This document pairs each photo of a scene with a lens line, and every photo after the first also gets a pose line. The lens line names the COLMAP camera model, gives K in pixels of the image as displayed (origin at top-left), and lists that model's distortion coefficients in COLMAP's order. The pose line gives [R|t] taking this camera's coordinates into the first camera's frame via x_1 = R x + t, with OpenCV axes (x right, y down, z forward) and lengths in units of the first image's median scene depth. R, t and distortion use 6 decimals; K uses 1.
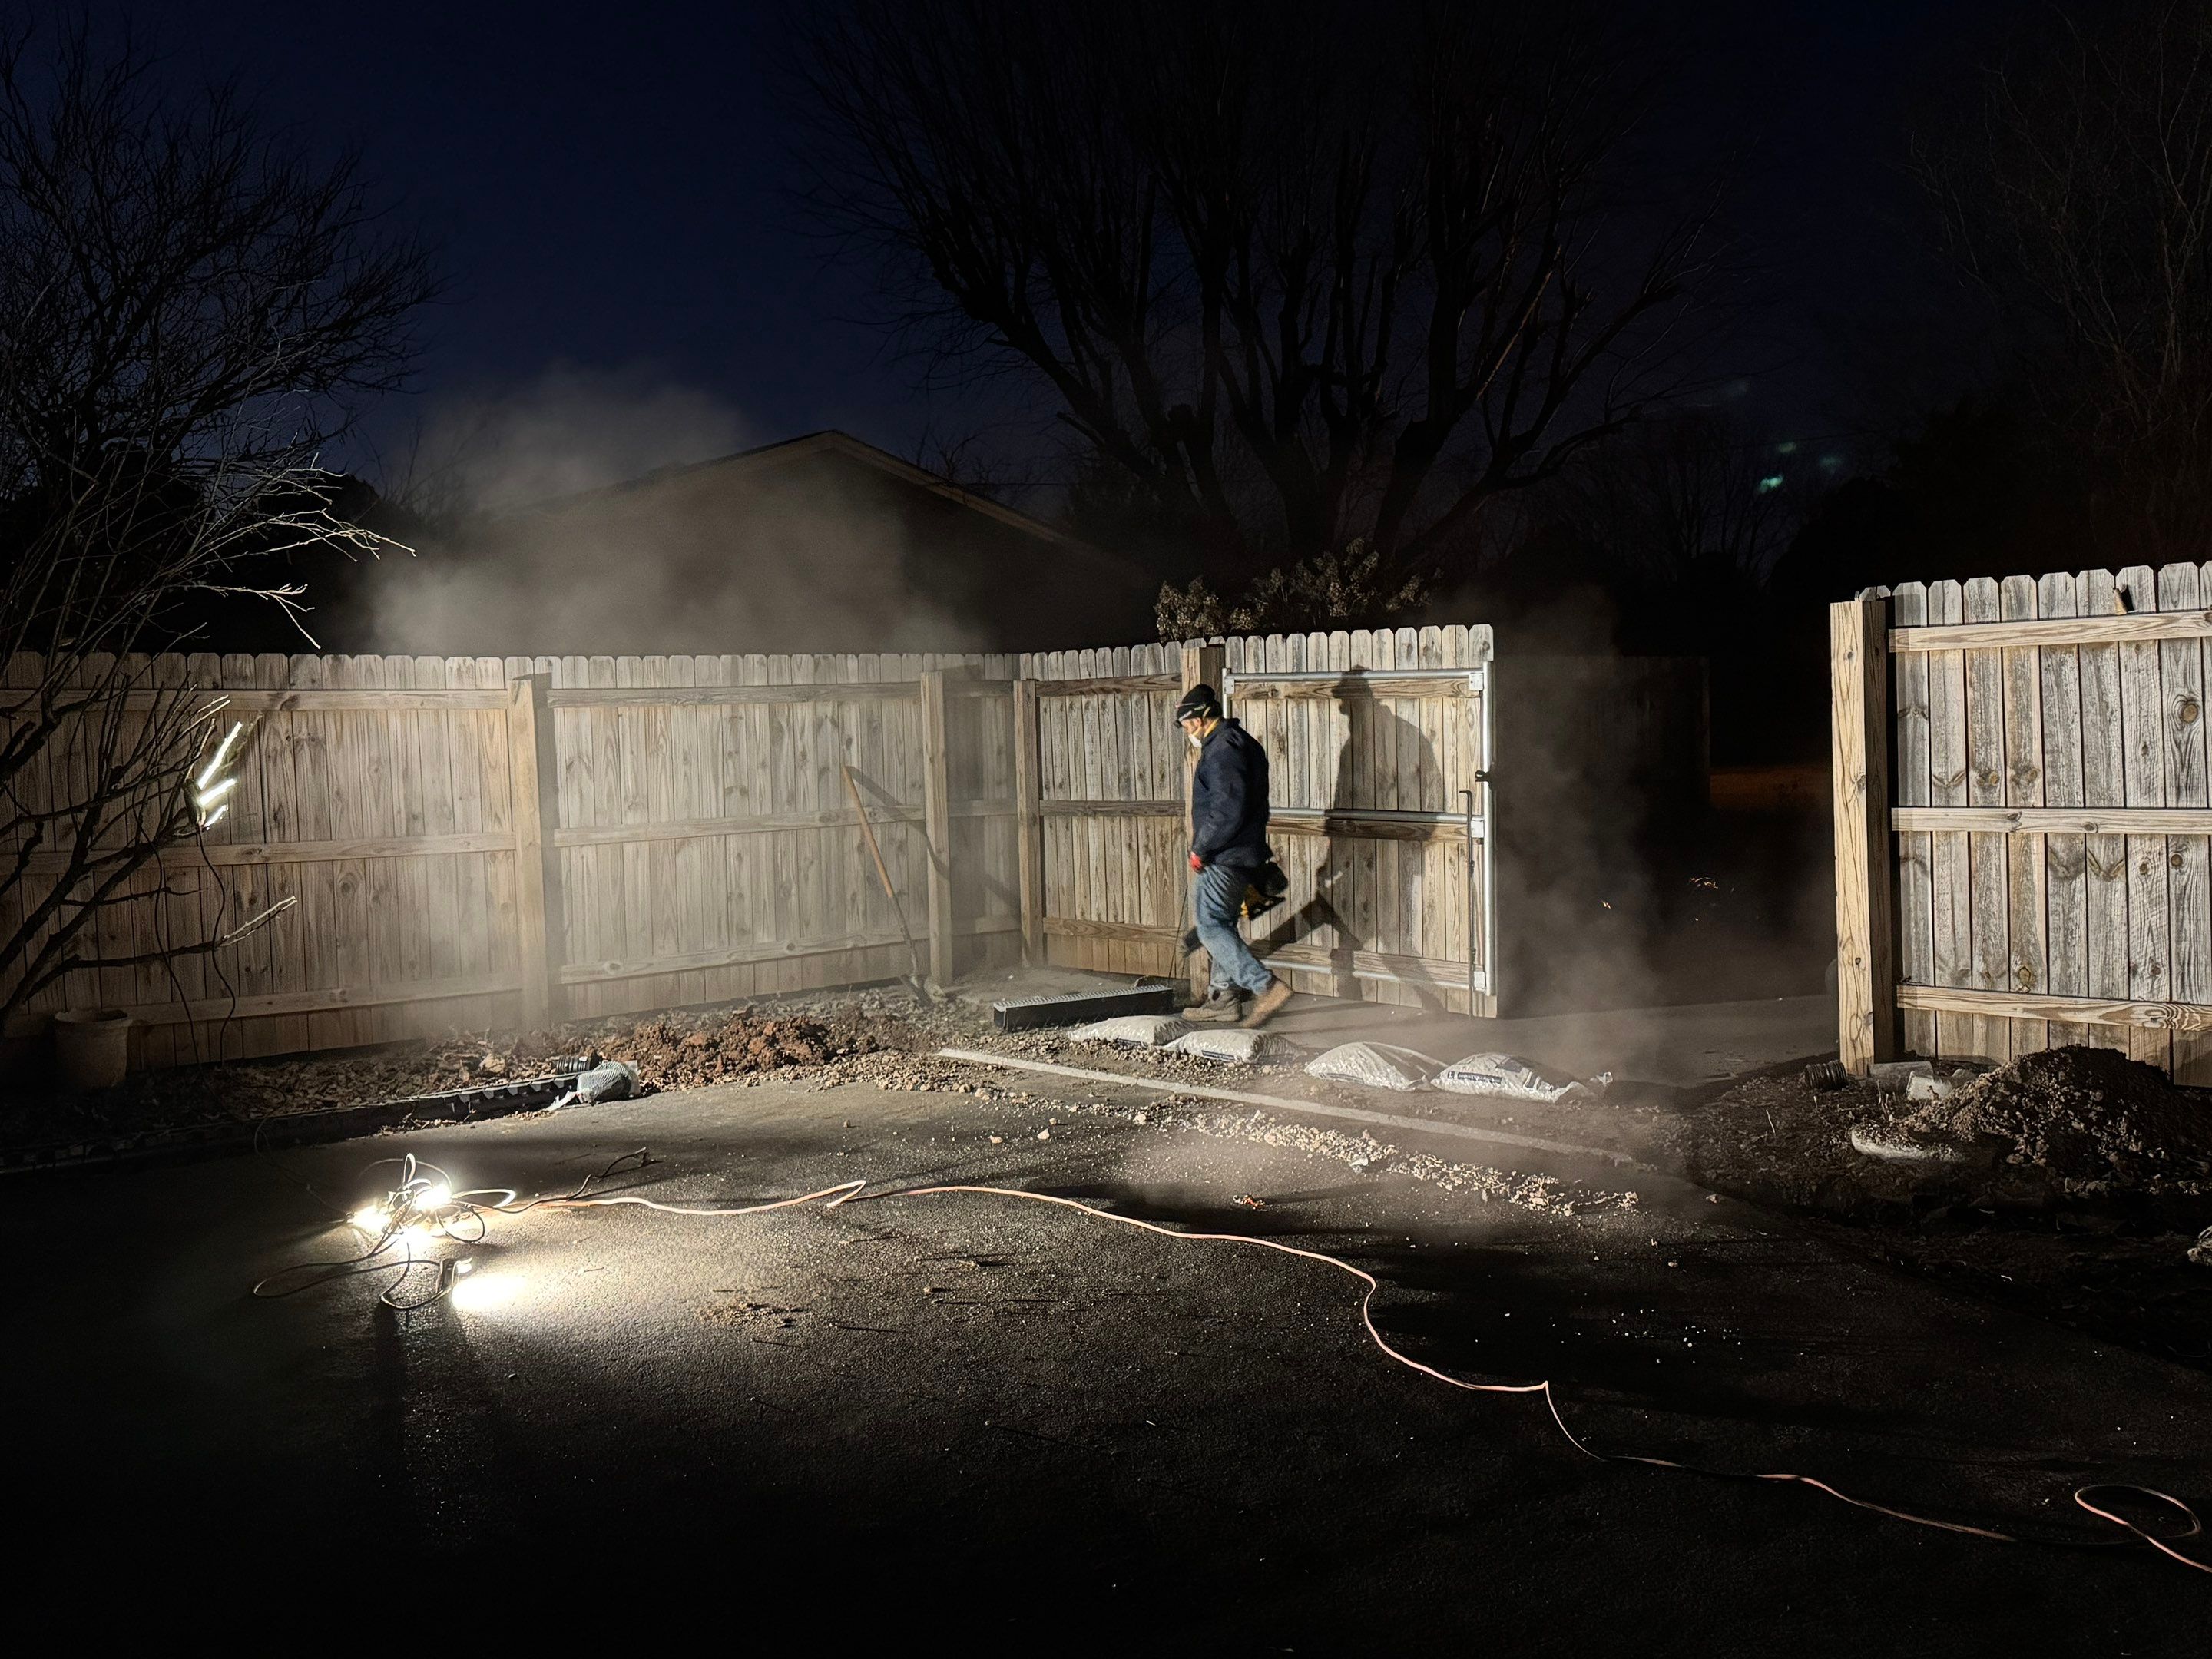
lens RADIAL K [[2819.7, 0, 1106.0], [0, 2819.7, 829.5], [0, 0, 1]] dist [0.093311, 0.010662]
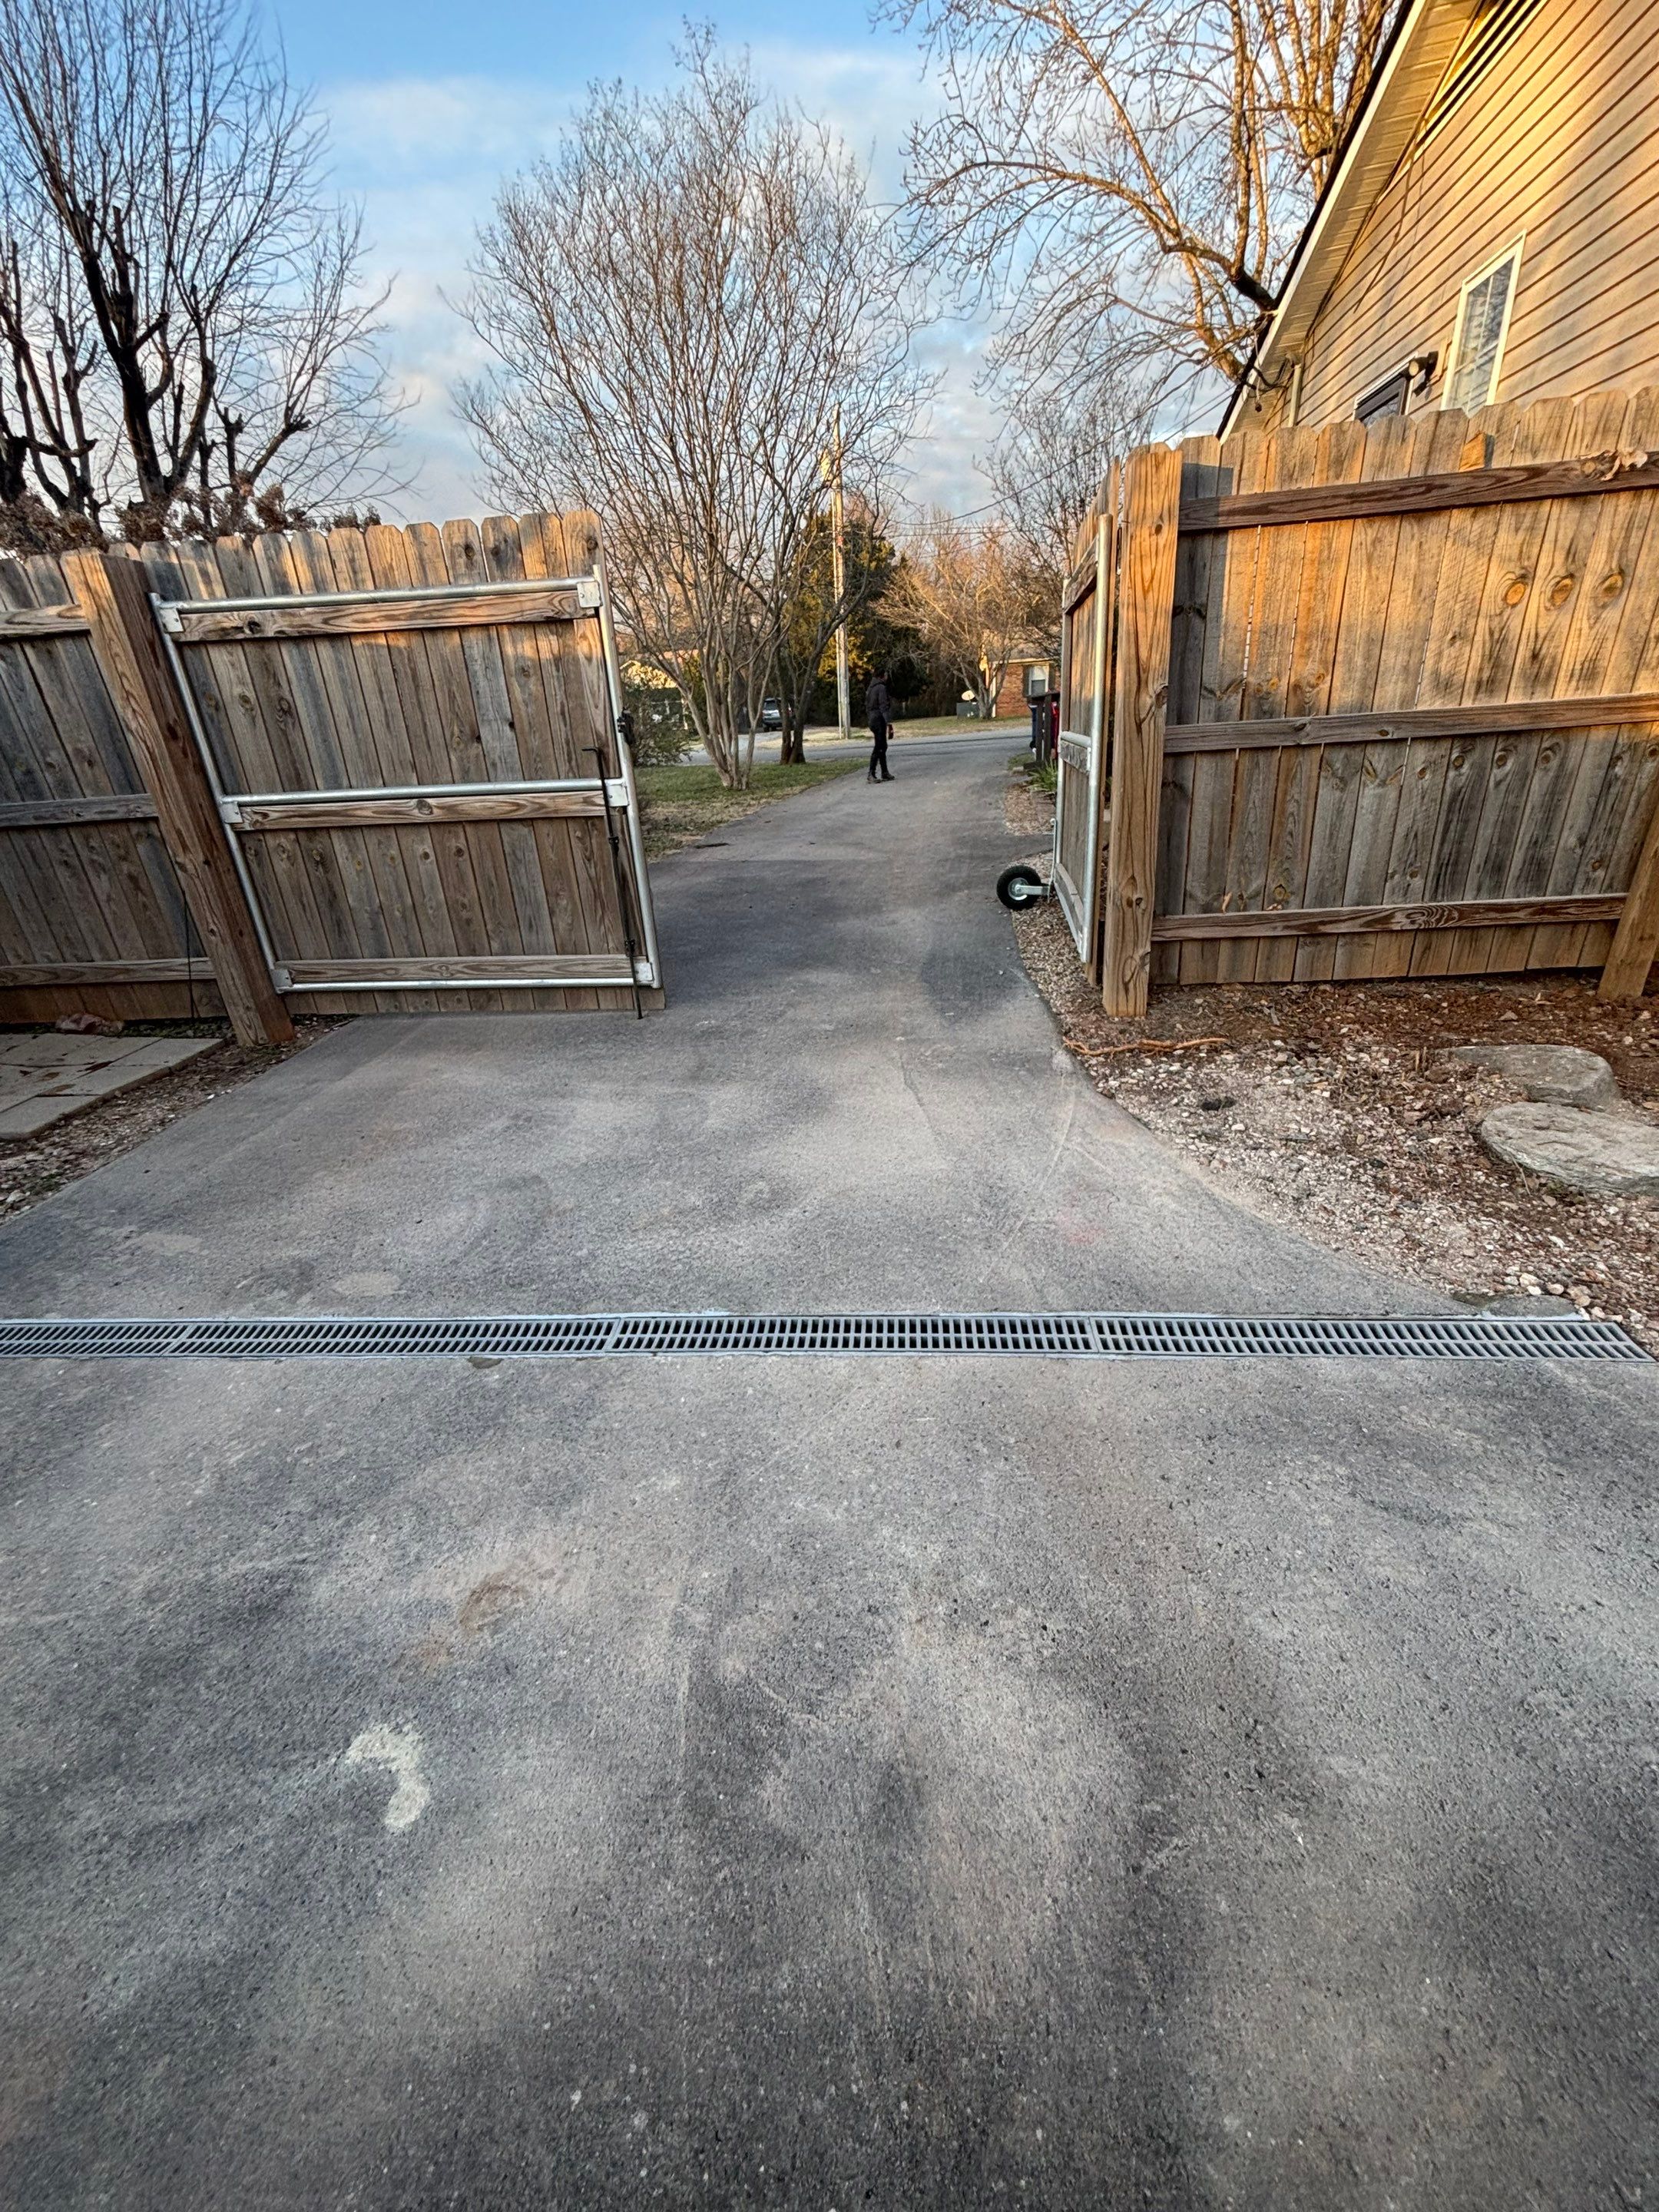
lens RADIAL K [[901.4, 0, 829.9], [0, 901.4, 1143.0], [0, 0, 1]] dist [-0.002228, -0.000067]
pose [[0.708149, -0.308220, 0.635237, -0.025223], [0.074479, 0.927278, 0.366891, 0.001812], [-0.702124, -0.212501, 0.679607, 0.666549]]
